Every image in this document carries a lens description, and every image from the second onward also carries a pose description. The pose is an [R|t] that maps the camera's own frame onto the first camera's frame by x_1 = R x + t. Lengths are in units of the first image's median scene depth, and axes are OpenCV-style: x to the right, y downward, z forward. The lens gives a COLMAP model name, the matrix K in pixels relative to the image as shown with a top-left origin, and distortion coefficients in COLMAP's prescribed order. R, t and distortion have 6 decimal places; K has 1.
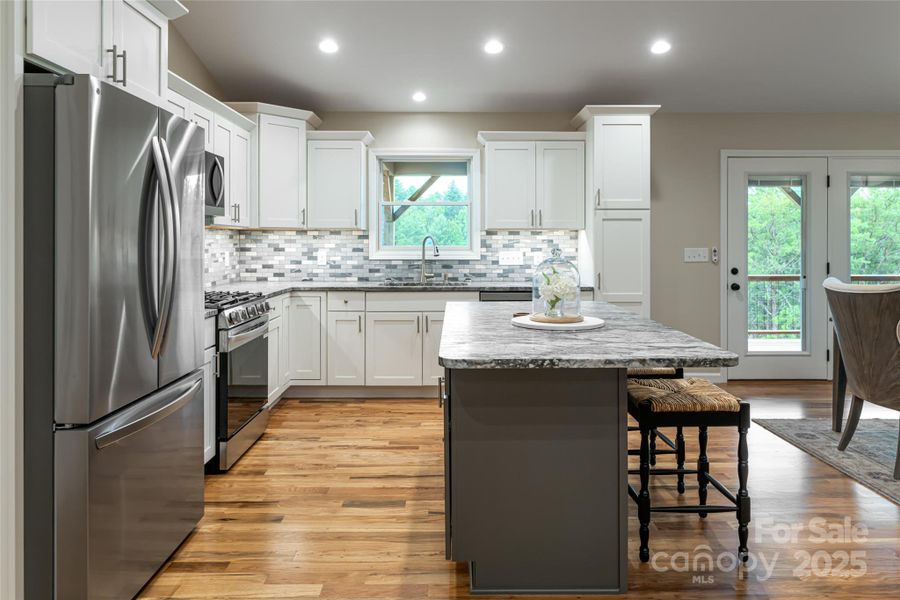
lens RADIAL K [[617.7, 0, 454.6], [0, 617.7, 244.6], [0, 0, 1]] dist [-0.001546, 0.001927]
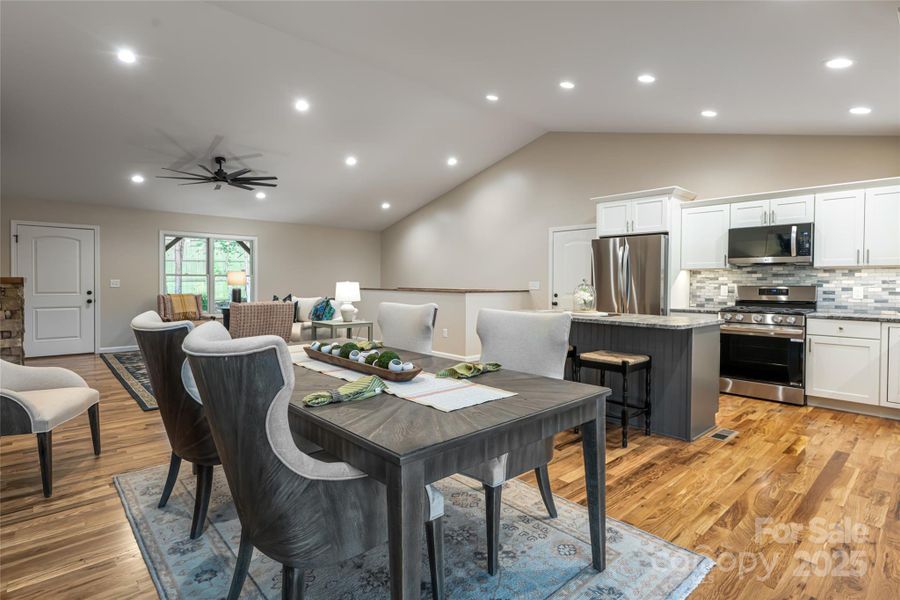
lens RADIAL K [[450.6, 0, 450.0], [0, 450.6, 290.0], [0, 0, 1]] dist [-0.002127, 0.000222]
pose [[-0.748198, 0.006750, -0.663441, 0.766361], [-0.009986, 0.999720, 0.021433, 0.007416], [0.663400, 0.022661, -0.747922, 0.917016]]
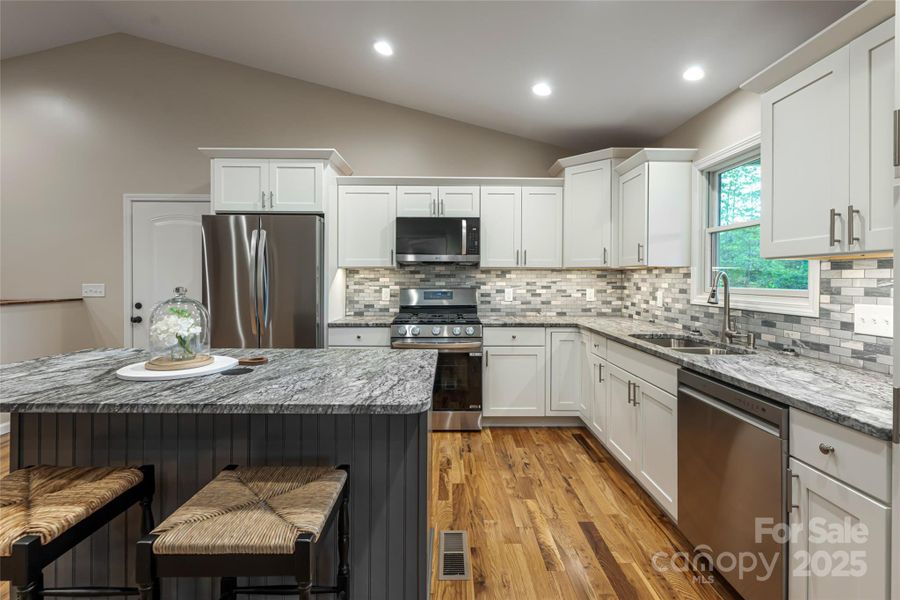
lens RADIAL K [[407.5, 0, 452.2], [0, 407.5, 280.0], [0, 0, 1]] dist [0.001125, 0.000149]
pose [[-0.000117, 0.003345, -0.999994, 0.384420], [-0.009099, 0.999953, 0.003346, -0.005104], [0.999959, 0.009099, -0.000086, 0.694246]]
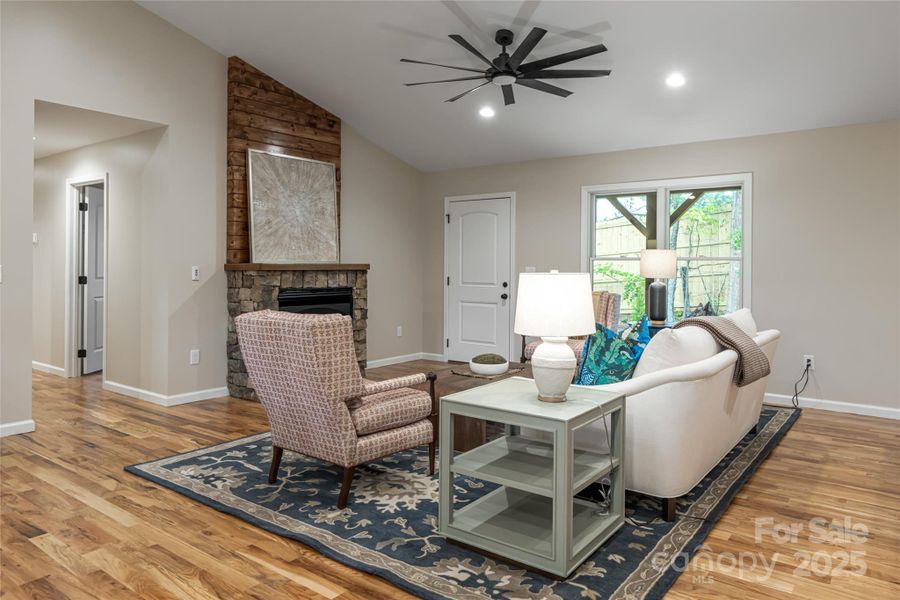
lens RADIAL K [[611.8, 0, 455.2], [0, 611.8, 270.0], [0, 0, 1]] dist [-0.001235, -0.001075]
pose [[-0.794143, -0.011502, 0.607622, -0.026088], [-0.004318, 0.999902, 0.013285, 0.005725], [-0.607716, 0.007927, -0.794115, 0.333091]]
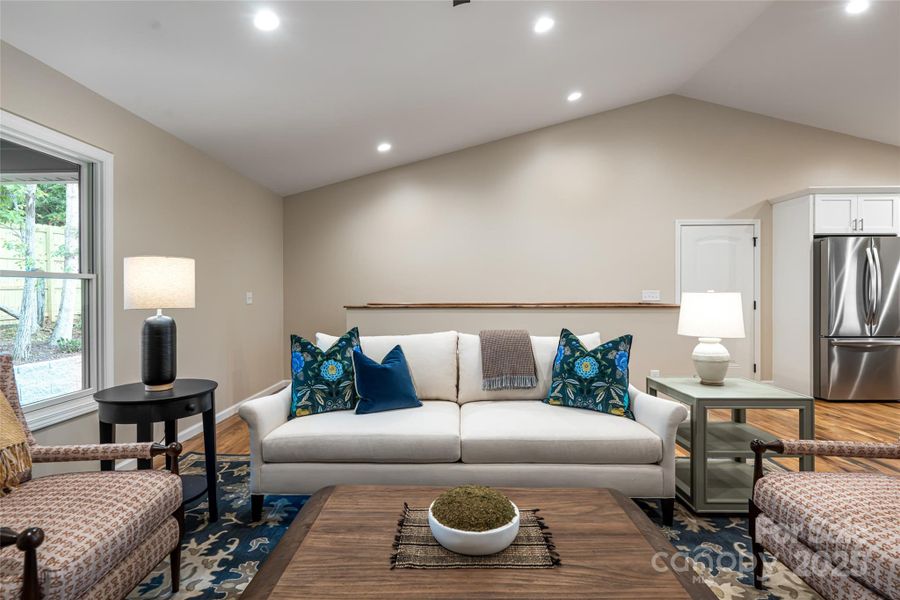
lens RADIAL K [[459.4, 0, 441.1], [0, 459.4, 294.0], [0, 0, 1]] dist [-0.000393, -0.000144]
pose [[-0.039223, 0.002291, -0.999228, 0.718407], [-0.001609, 0.999996, 0.002356, 0.015874], [0.999229, 0.001700, -0.039219, -0.376289]]
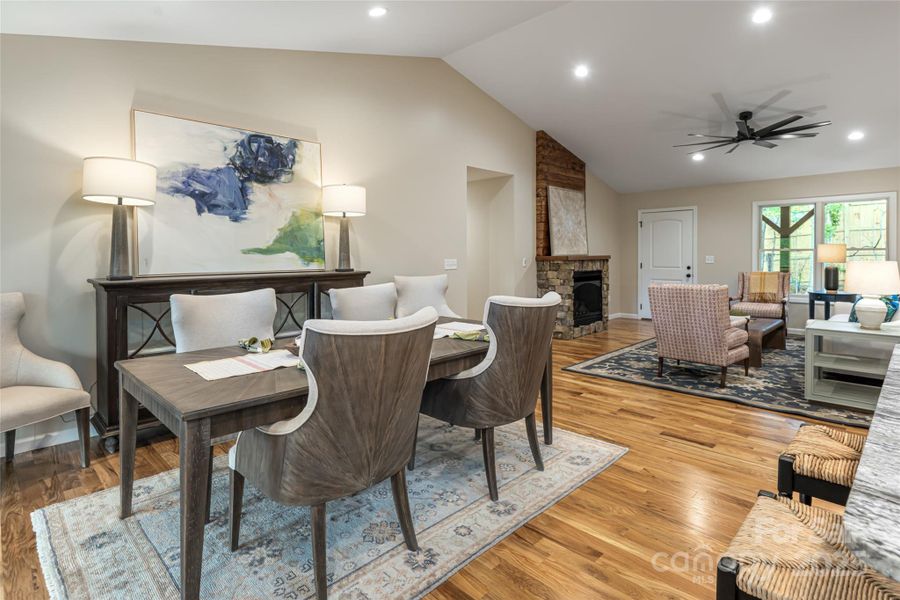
lens RADIAL K [[464.4, 0, 451.6], [0, 464.4, 258.5], [0, 0, 1]] dist [0.000477, 0.000125]
pose [[-0.700218, -0.005213, 0.713910, 0.150046], [0.008511, 0.999841, 0.015648, -0.005726], [-0.713878, 0.017033, -0.700063, 0.821002]]
